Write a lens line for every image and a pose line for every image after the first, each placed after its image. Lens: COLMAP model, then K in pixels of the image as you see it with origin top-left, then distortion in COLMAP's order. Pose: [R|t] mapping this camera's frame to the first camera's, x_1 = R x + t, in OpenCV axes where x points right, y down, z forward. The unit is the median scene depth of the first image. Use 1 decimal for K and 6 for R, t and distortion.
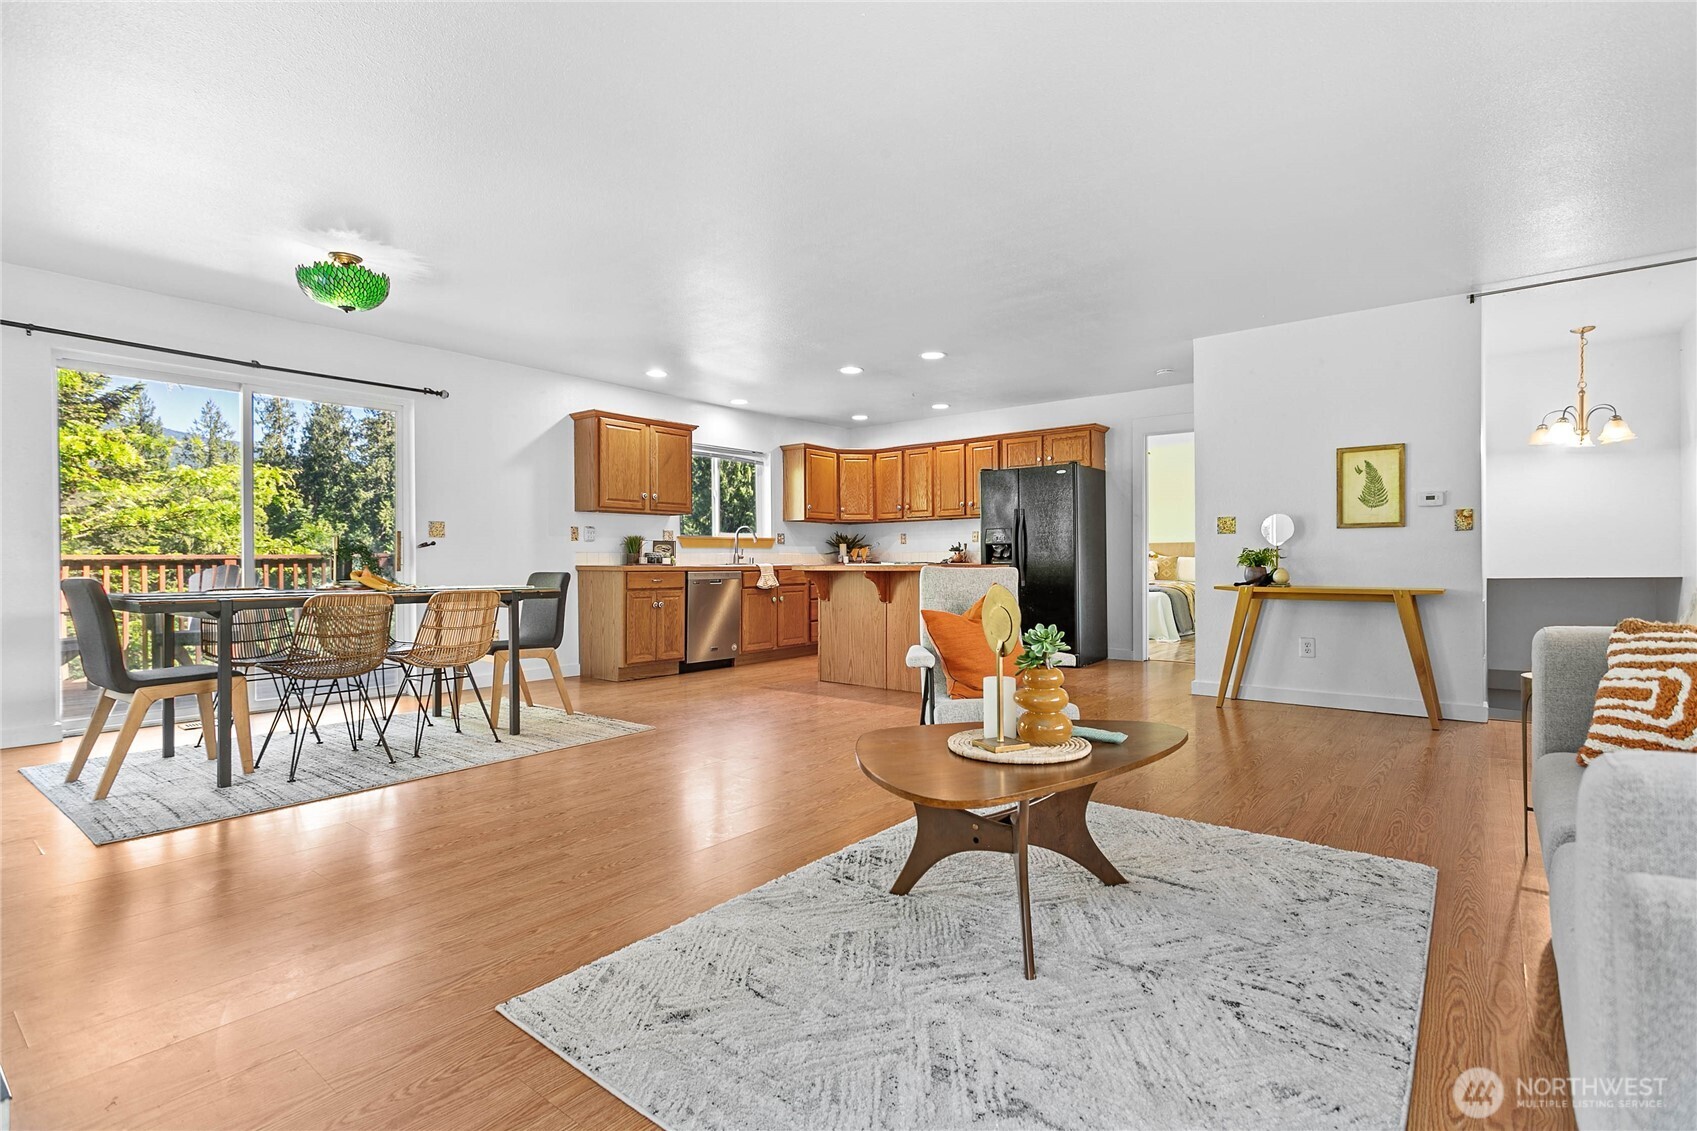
lens RADIAL K [[806.3, 0, 847.0], [0, 806.3, 562.4], [0, 0, 1]] dist [-0.002602, 0.004375]
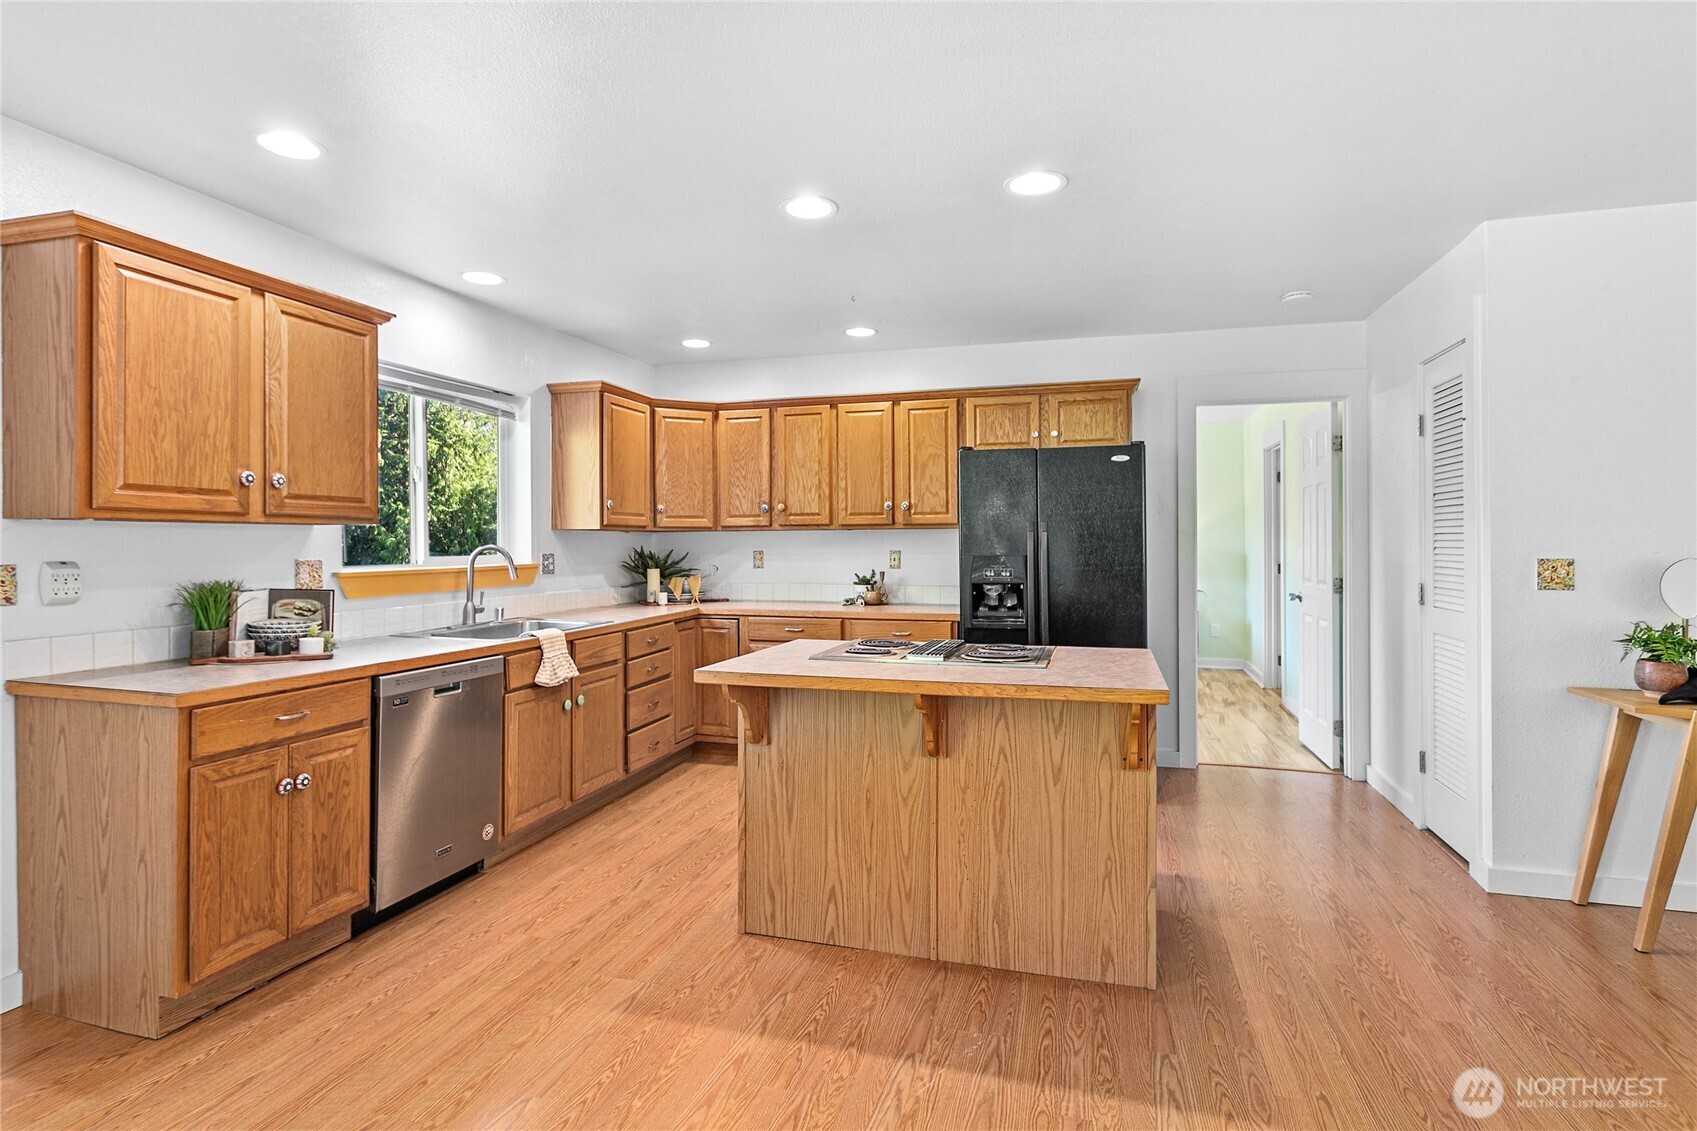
lens RADIAL K [[857.4, 0, 840.8], [0, 857.4, 546.0], [0, 0, 1]] dist [-0.012045, 0.005536]
pose [[0.926884, 0.001948, 0.375343, -0.145143], [-0.002028, 0.999998, -0.000184, -0.051898], [-0.375343, -0.000591, 0.926886, 0.533273]]
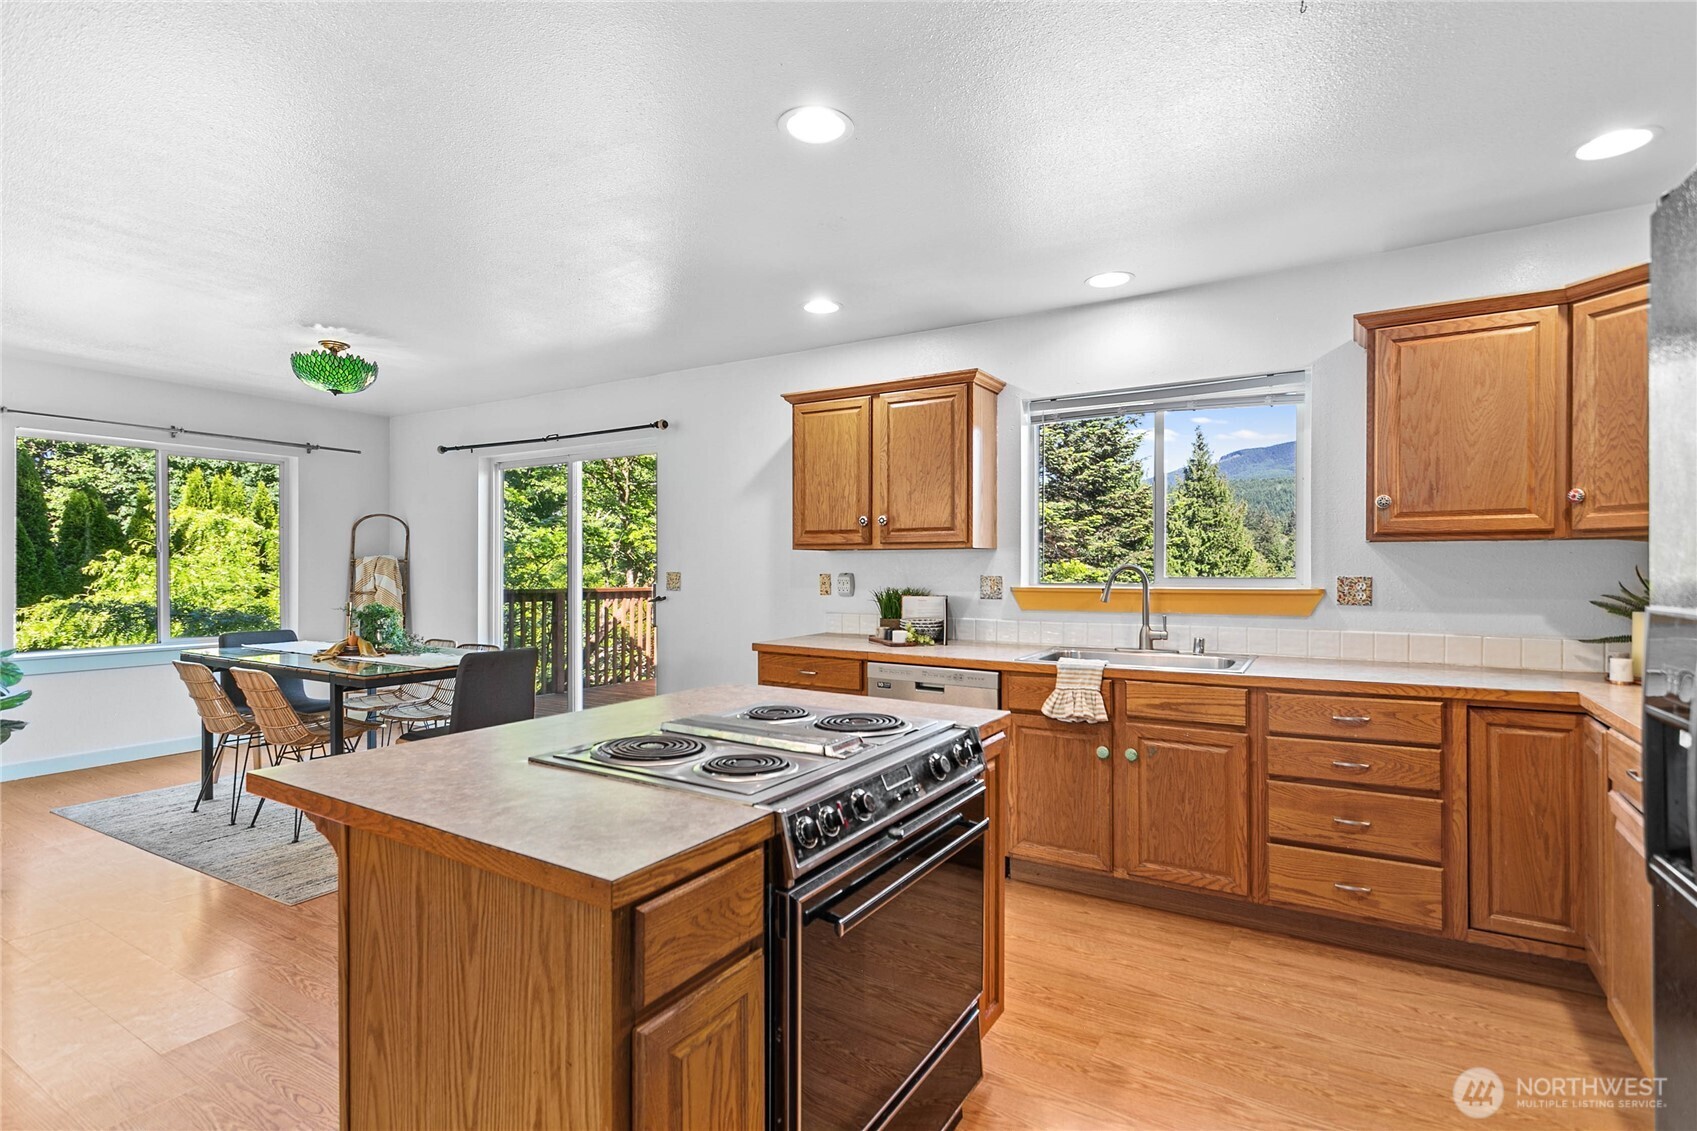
lens RADIAL K [[806.3, 0, 849.5], [0, 806.3, 583.3], [0, 0, 1]] dist [-0.002602, 0.004375]
pose [[0.131038, 0.022432, -0.991123, 0.320594], [-0.003440, 0.999748, 0.022172, -0.051035], [0.991371, 0.000504, 0.131083, 0.917853]]
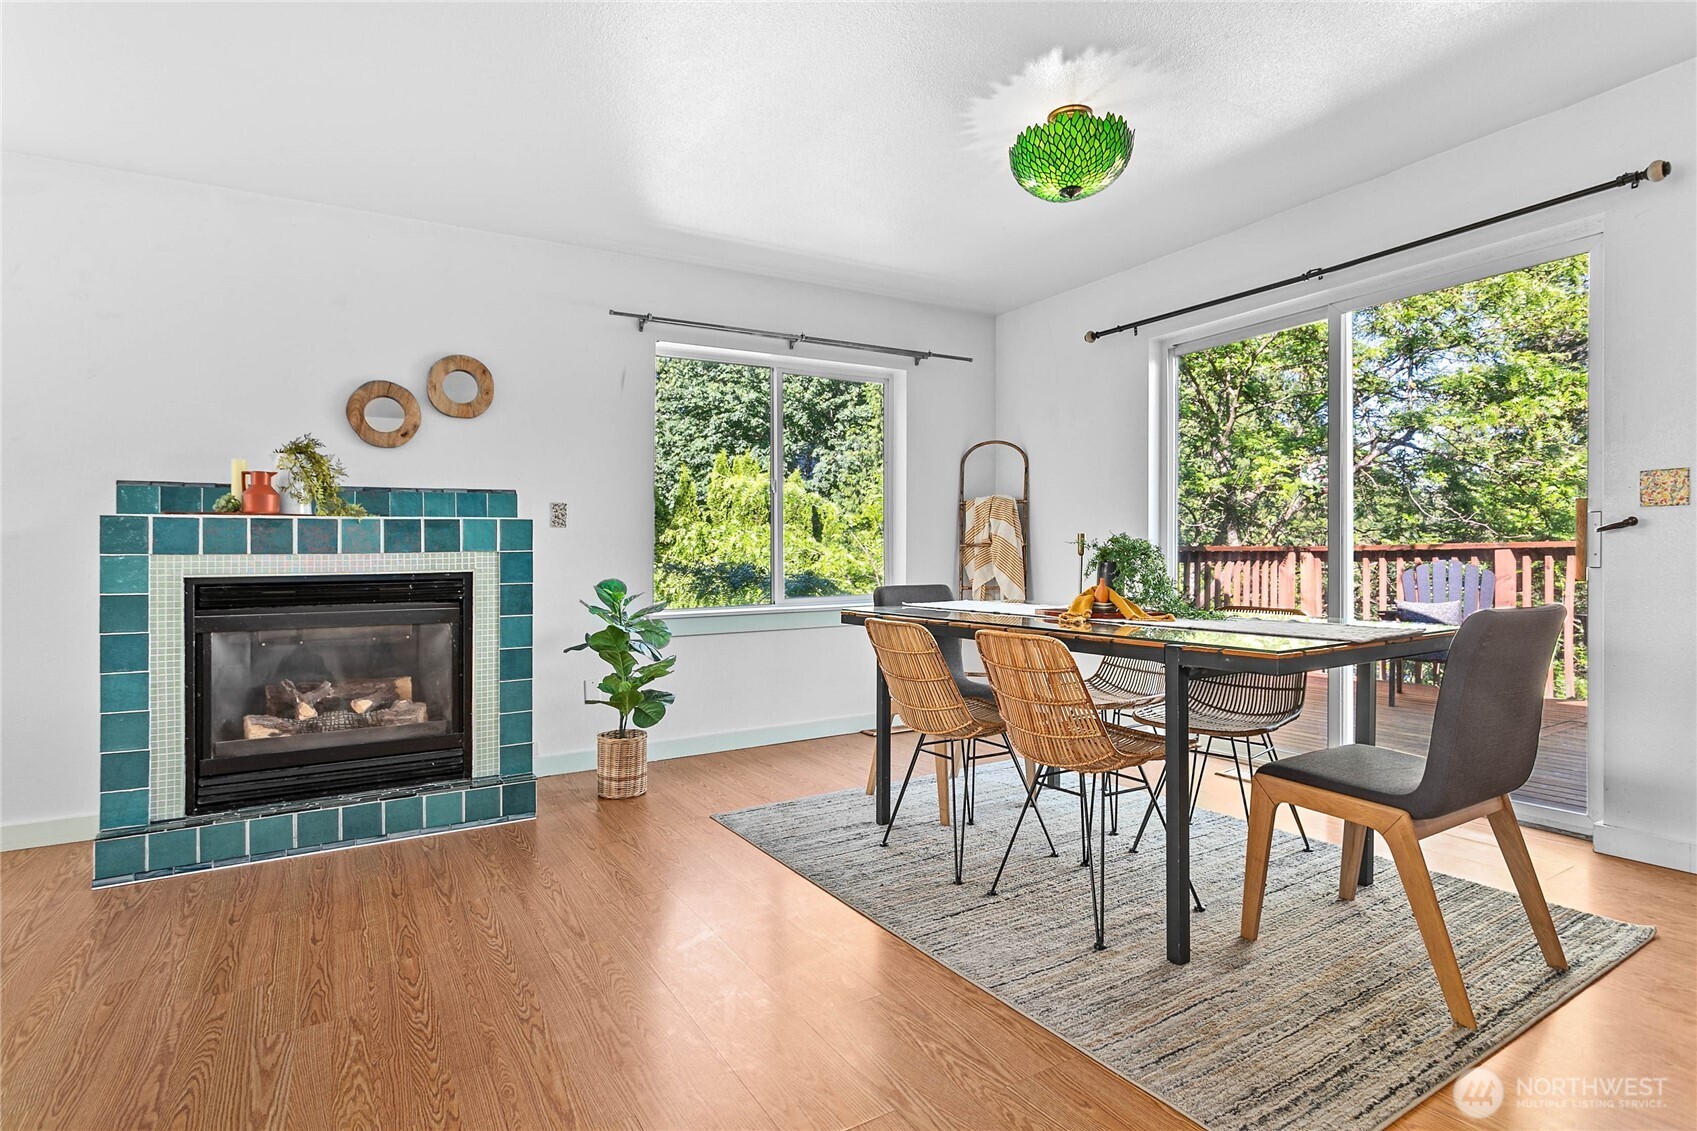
lens RADIAL K [[857.4, 0, 848.6], [0, 857.4, 562.2], [0, 0, 1]] dist [-0.012045, 0.005536]
pose [[-0.354684, 0.018099, -0.934811, 0.064434], [0.017413, 0.999767, 0.012749, -0.013008], [0.934824, -0.011756, -0.354917, 0.643418]]
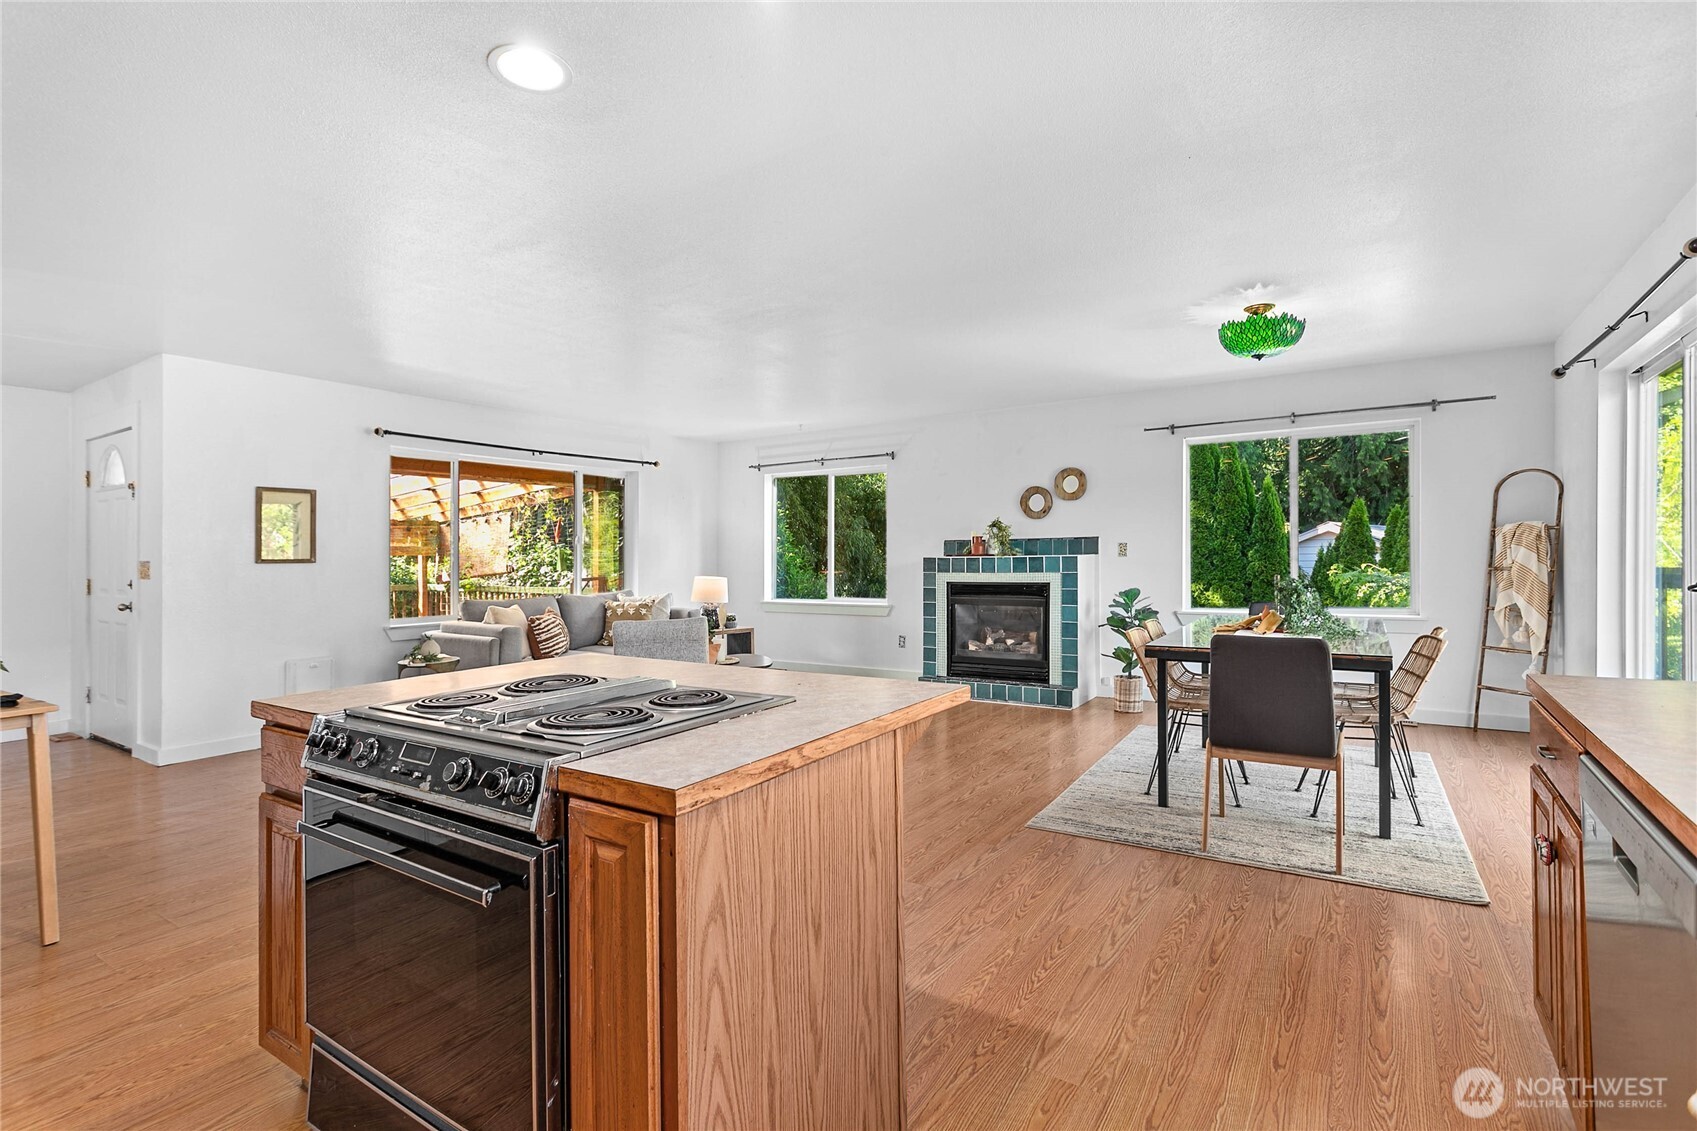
lens RADIAL K [[806.3, 0, 837.3], [0, 806.3, 540.4], [0, 0, 1]] dist [-0.002602, 0.004375]
pose [[-0.996496, 0.018337, -0.081610, 0.003773], [0.019905, 0.999632, -0.018441, -0.041777], [0.081241, -0.020000, -0.996494, 1.187185]]
